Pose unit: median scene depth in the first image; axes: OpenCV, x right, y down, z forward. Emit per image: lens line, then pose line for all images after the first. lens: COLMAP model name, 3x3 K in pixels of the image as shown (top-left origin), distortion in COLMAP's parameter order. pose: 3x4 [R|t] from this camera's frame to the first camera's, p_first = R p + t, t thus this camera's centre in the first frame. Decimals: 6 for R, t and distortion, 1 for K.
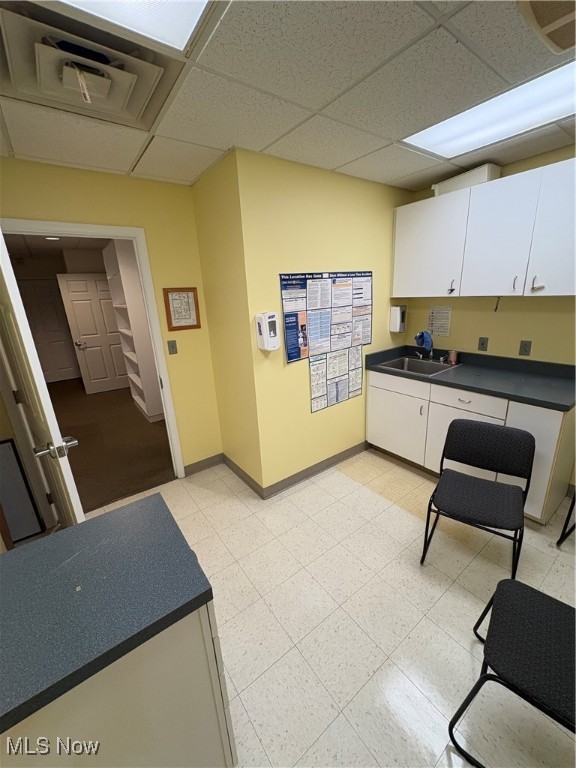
lens RADIAL K [[305.6, 0, 288.6], [0, 305.6, 383.1], [0, 0, 1]] dist [-0.002028, -0.000628]
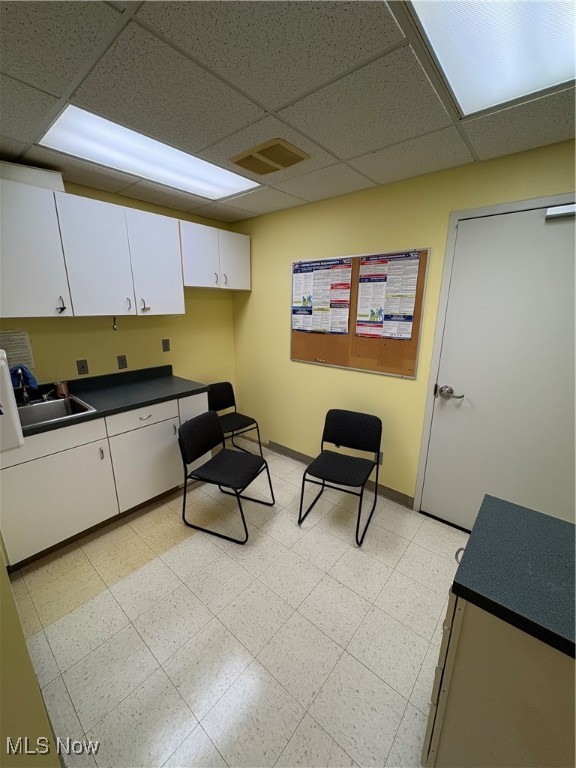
lens RADIAL K [[305.6, 0, 288.0], [0, 305.6, 383.5], [0, 0, 1]] dist [-0.002028, -0.000628]
pose [[-0.228238, -0.197584, 0.953346, -0.476098], [0.284623, 0.922874, 0.259409, -0.173487], [-0.931073, 0.330552, -0.154398, 0.687887]]
